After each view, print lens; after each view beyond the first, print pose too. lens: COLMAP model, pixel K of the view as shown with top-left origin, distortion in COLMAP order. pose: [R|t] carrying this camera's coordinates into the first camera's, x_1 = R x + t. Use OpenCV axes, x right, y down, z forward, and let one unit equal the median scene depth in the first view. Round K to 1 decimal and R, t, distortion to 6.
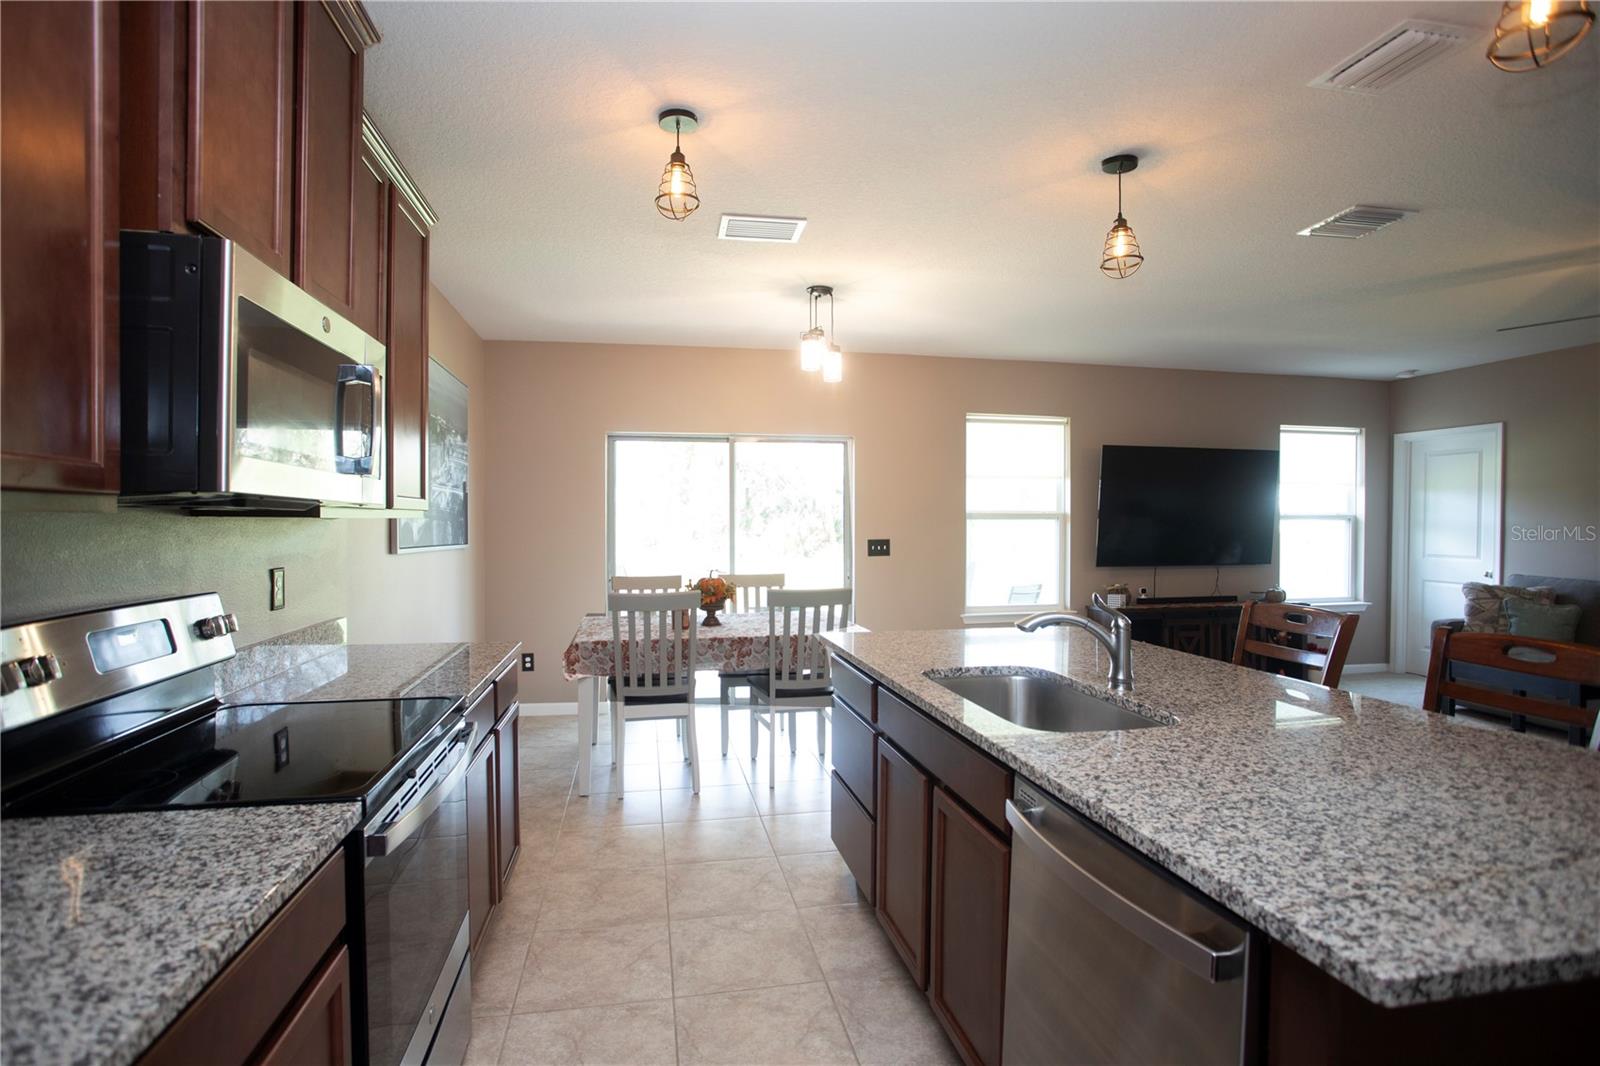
lens RADIAL K [[786.4, 0, 808.8], [0, 786.4, 539.2], [0, 0, 1]] dist [-0.047128, 0.015230]
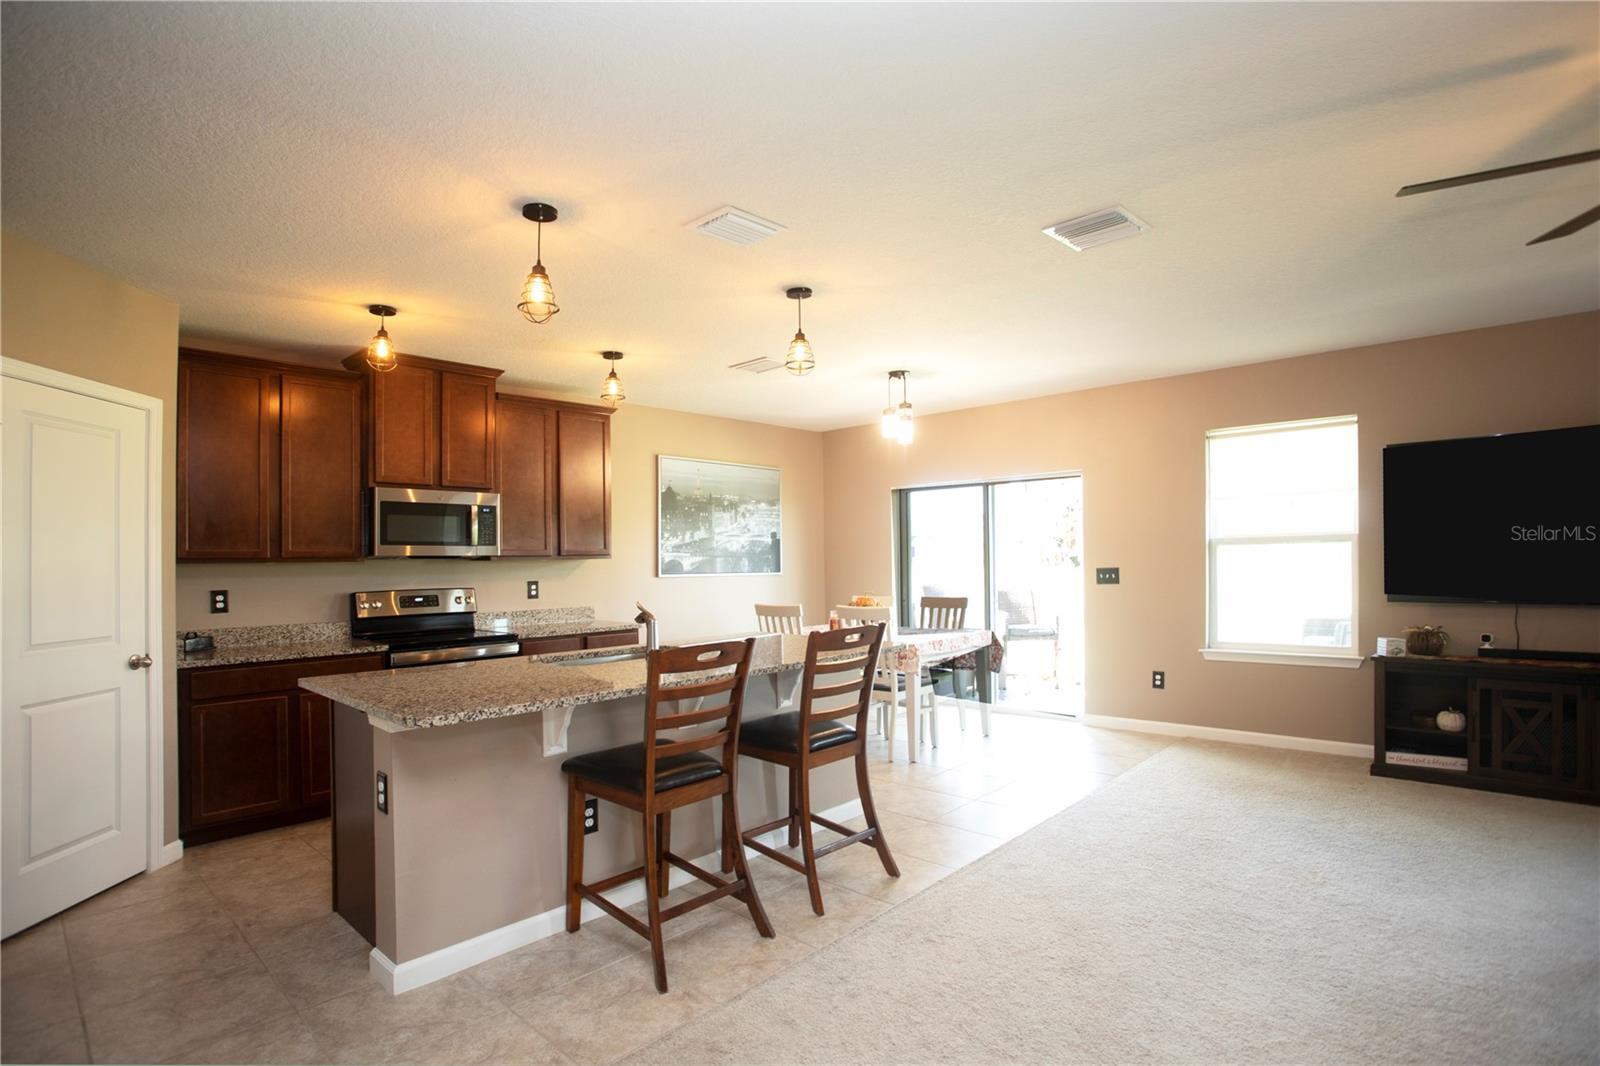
lens RADIAL K [[786.4, 0, 820.7], [0, 786.4, 532.9], [0, 0, 1]] dist [-0.047128, 0.015230]
pose [[0.573950, -0.038950, -0.817964, 0.674688], [-0.000155, 0.998863, -0.047673, 0.003205], [0.818890, 0.027489, 0.573291, 0.114280]]
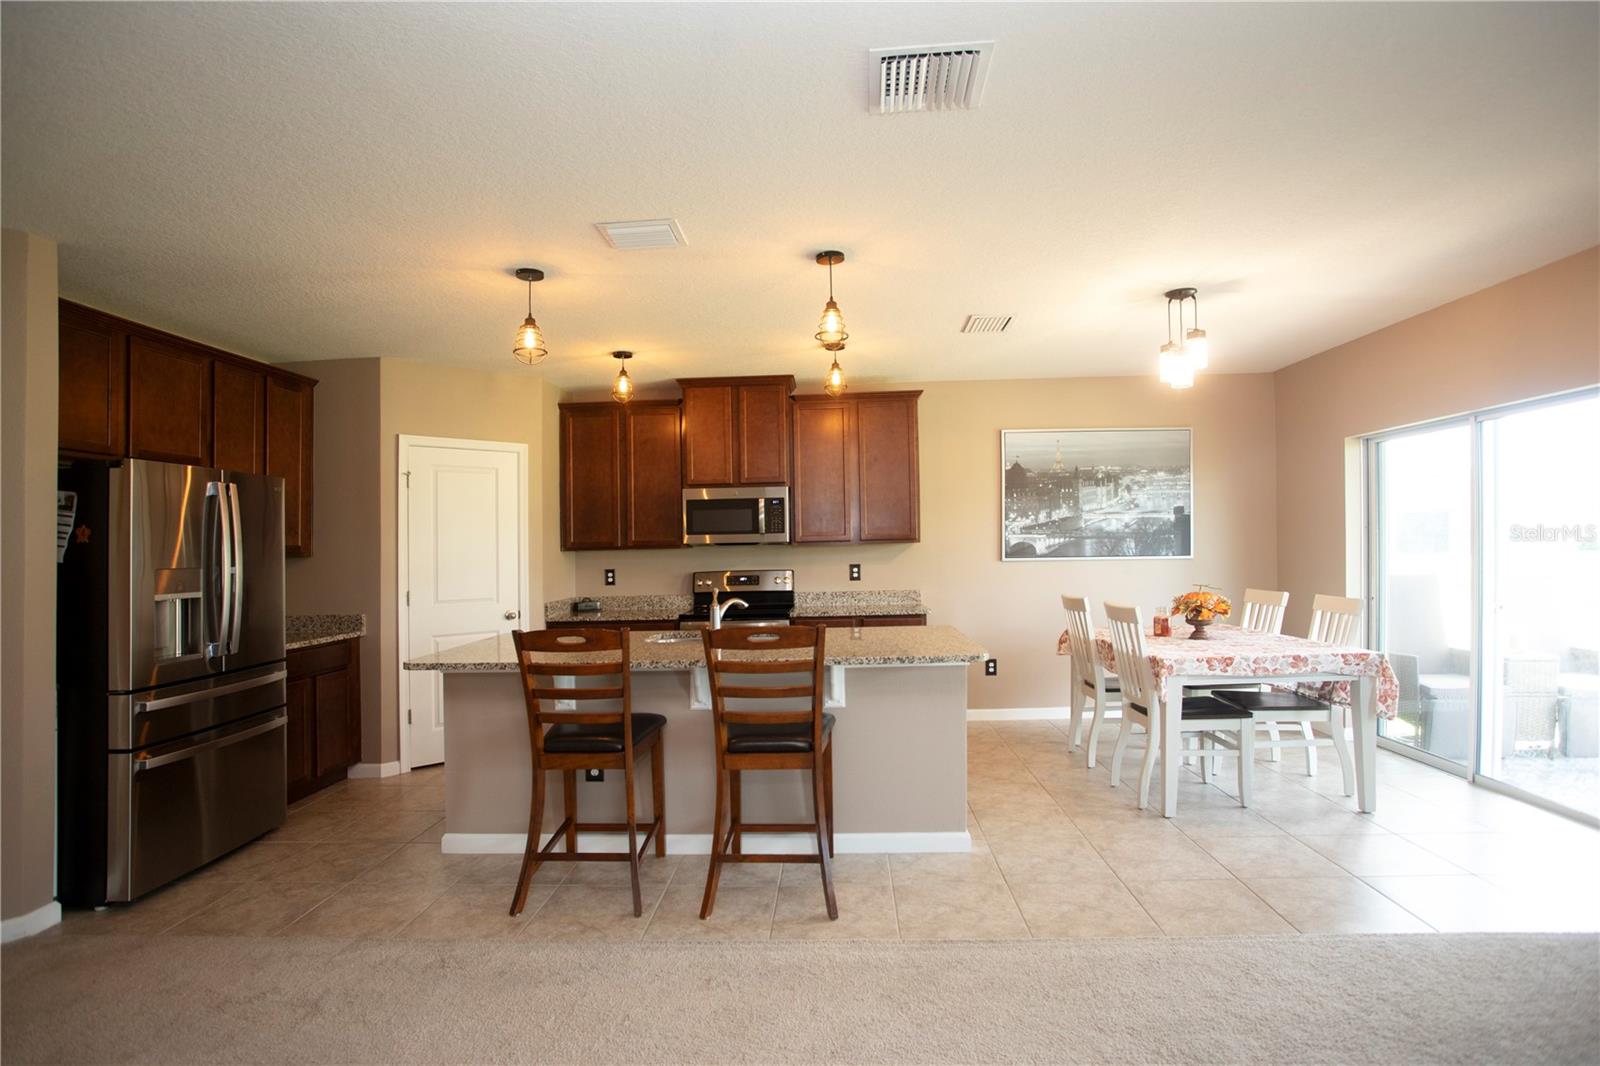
lens RADIAL K [[786.4, 0, 799.4], [0, 786.4, 538.1], [0, 0, 1]] dist [-0.047128, 0.015230]
pose [[-0.250026, -0.007154, -0.968213, 0.711313], [-0.000829, 0.999974, -0.007174, -0.008944], [0.968239, -0.000991, -0.250025, 0.543647]]
